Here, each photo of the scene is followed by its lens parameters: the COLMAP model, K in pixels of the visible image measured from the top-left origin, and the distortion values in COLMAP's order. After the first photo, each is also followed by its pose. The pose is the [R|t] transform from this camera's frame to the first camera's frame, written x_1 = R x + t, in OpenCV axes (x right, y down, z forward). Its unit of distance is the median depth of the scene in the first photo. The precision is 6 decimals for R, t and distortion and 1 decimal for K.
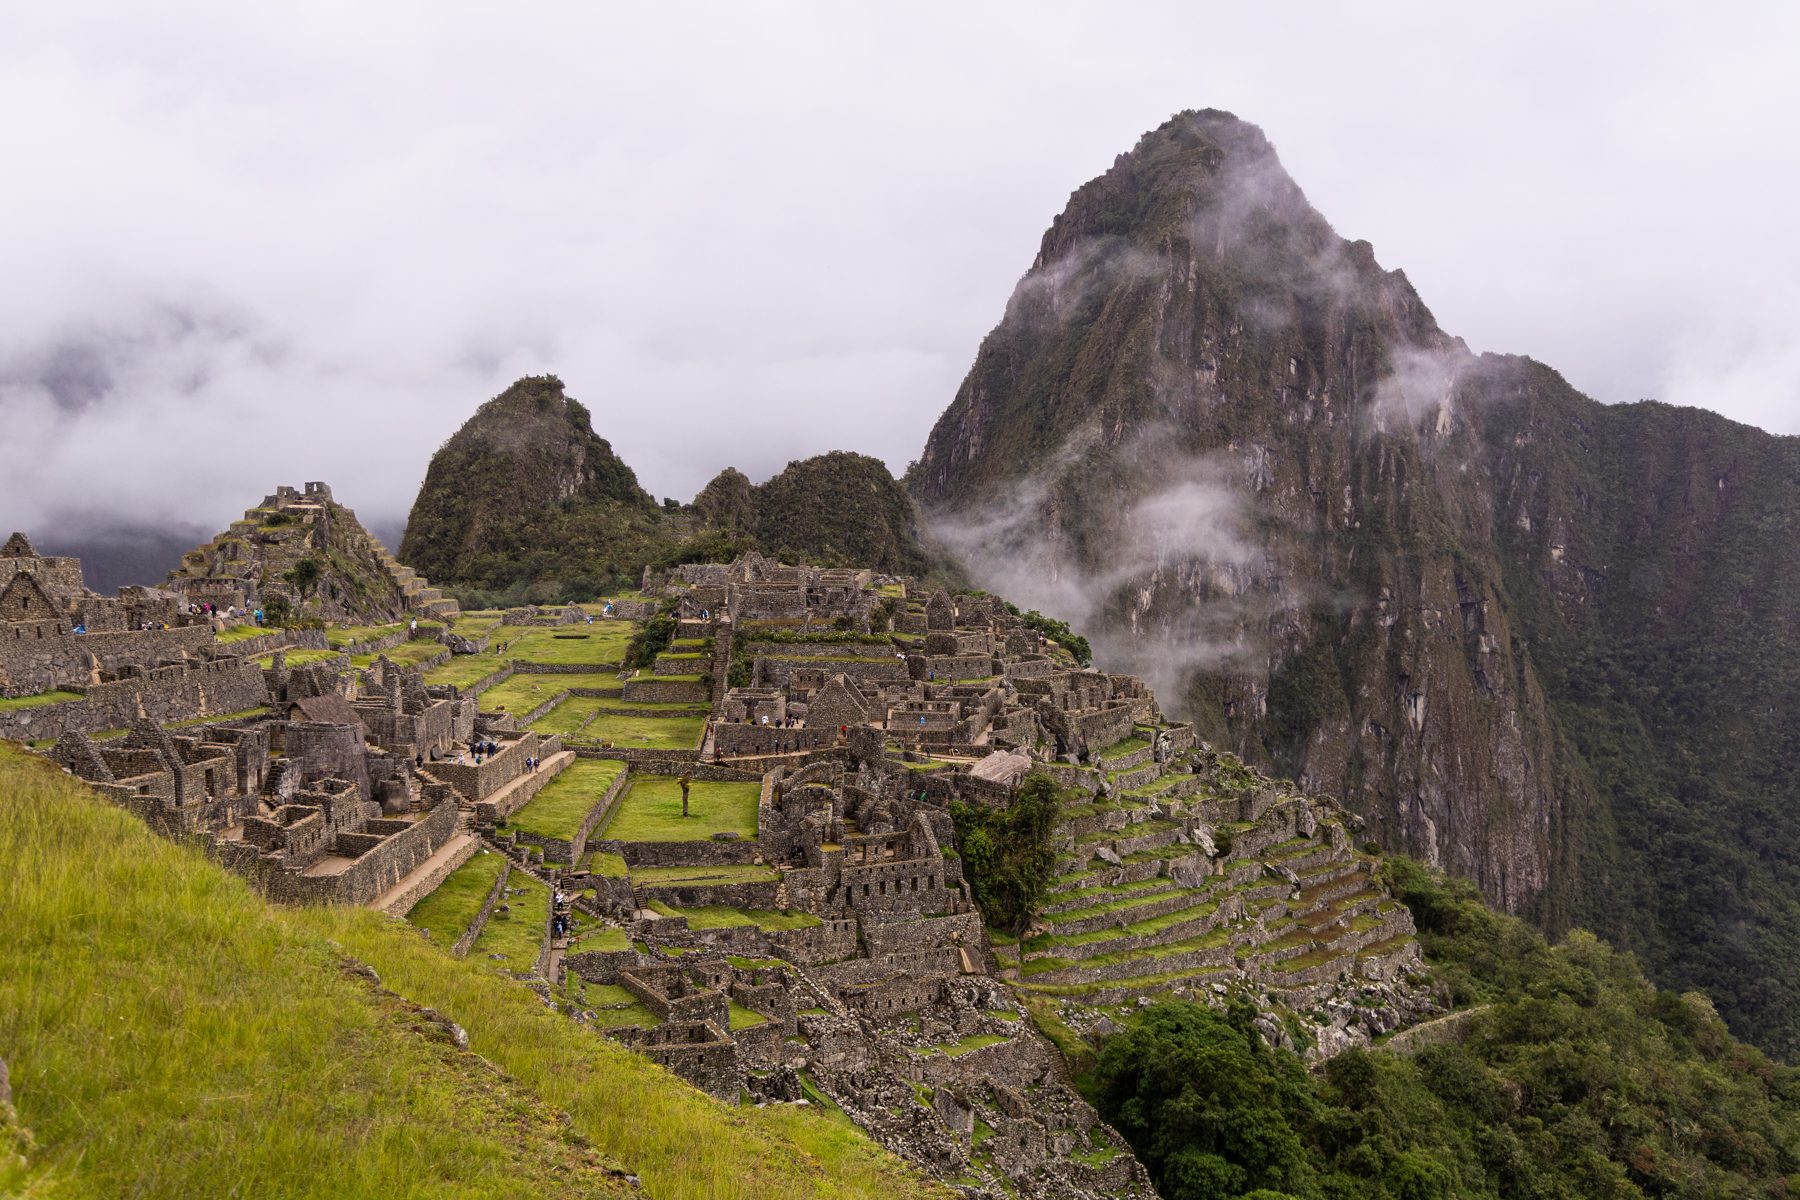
lens RADIAL K [[1527.3, 0, 900.0], [0, 1527.3, 600.0], [0, 0, 1]] dist [-0.020492, 0.004132]
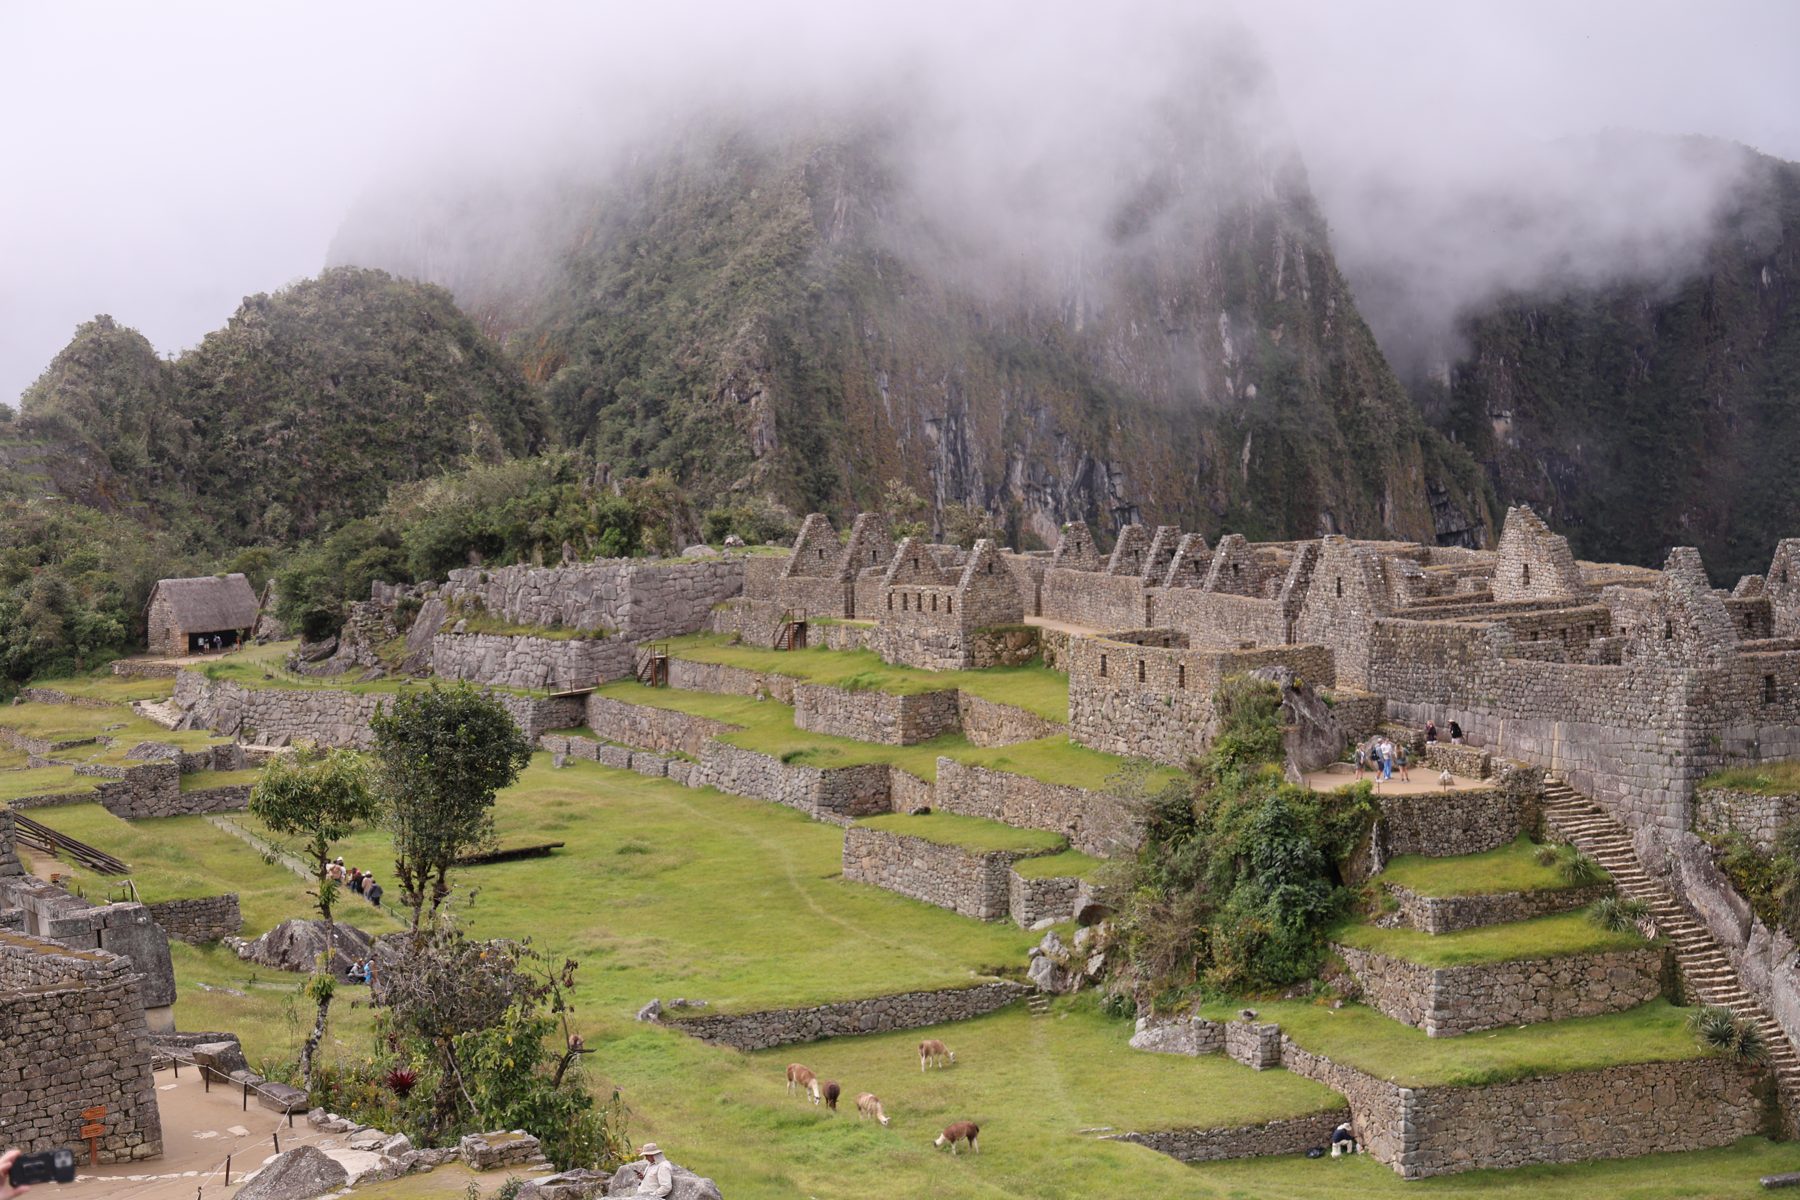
lens RADIAL K [[2963.9, 0, 900.0], [0, 2963.9, 600.0], [0, 0, 1]] dist [0.275790, 0.001475]
pose [[0.962676, -0.077164, 0.259423, -0.364369], [0.075659, 0.997009, 0.015796, -0.032435], [-0.259866, 0.004422, 0.965635, 0.585564]]
